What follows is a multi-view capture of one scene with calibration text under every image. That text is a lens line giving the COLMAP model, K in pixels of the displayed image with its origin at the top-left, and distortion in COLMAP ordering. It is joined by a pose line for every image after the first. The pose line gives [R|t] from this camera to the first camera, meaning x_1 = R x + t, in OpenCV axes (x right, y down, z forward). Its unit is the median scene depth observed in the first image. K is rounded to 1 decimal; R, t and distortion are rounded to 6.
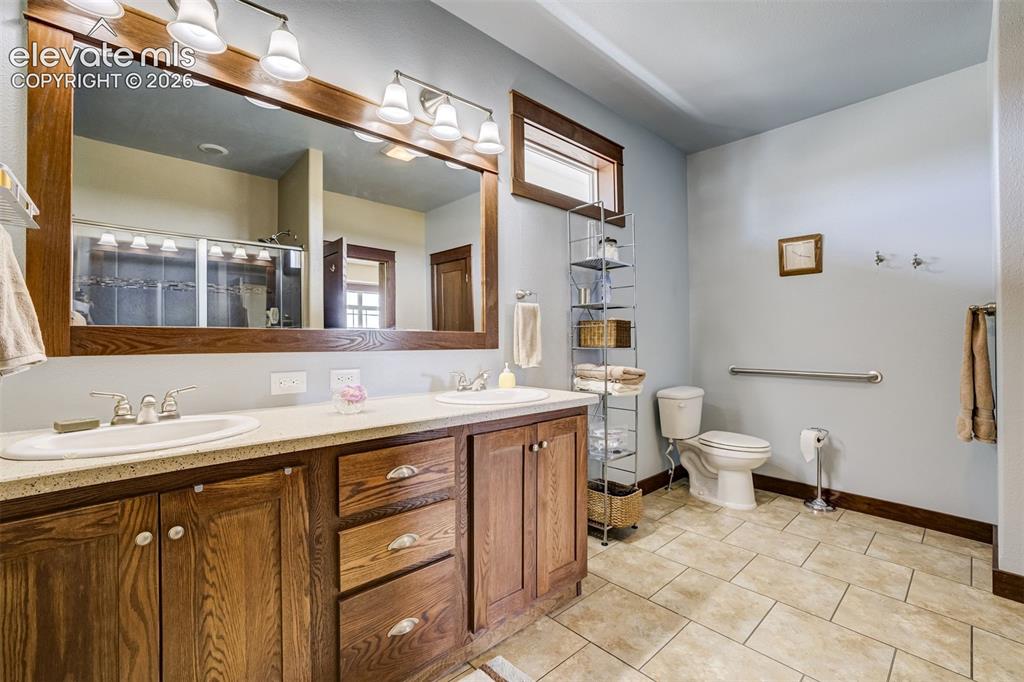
lens RADIAL K [[442.4, 0, 510.4], [0, 442.4, 342.3], [0, 0, 1]] dist [-0.046405, 0.026100]
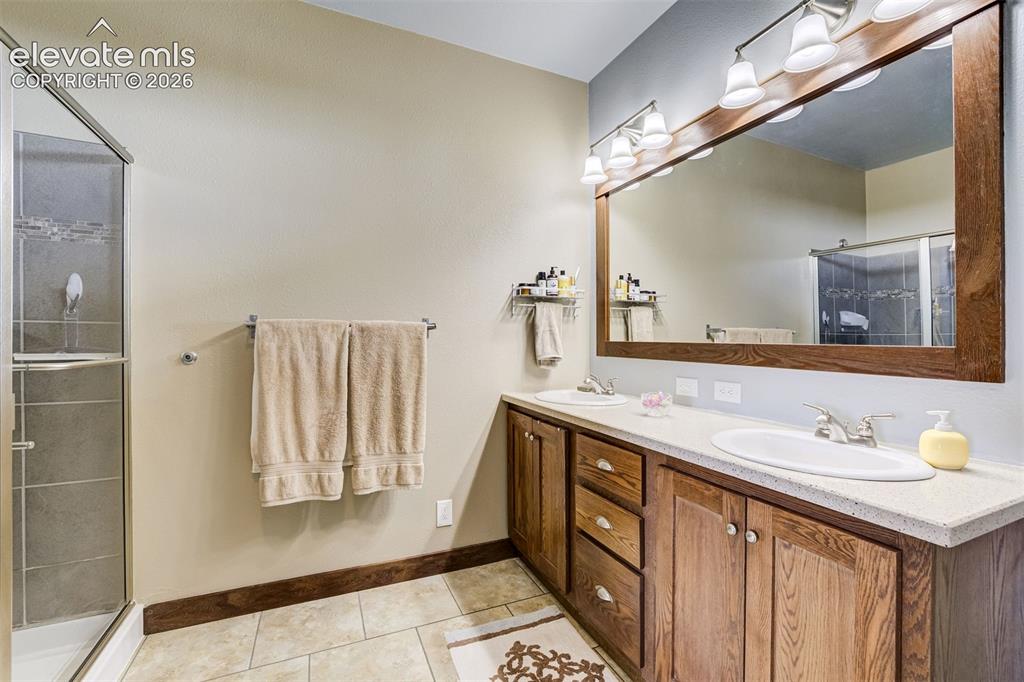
lens RADIAL K [[436.8, 0, 512.0], [0, 436.8, 341.0], [0, 0, 1]] dist [-0.032219, 0.011618]
pose [[-0.329683, -0.000632, -0.944091, 0.517971], [-0.005331, 0.999985, 0.001192, -0.025289], [0.944077, 0.005426, -0.329682, 0.612773]]
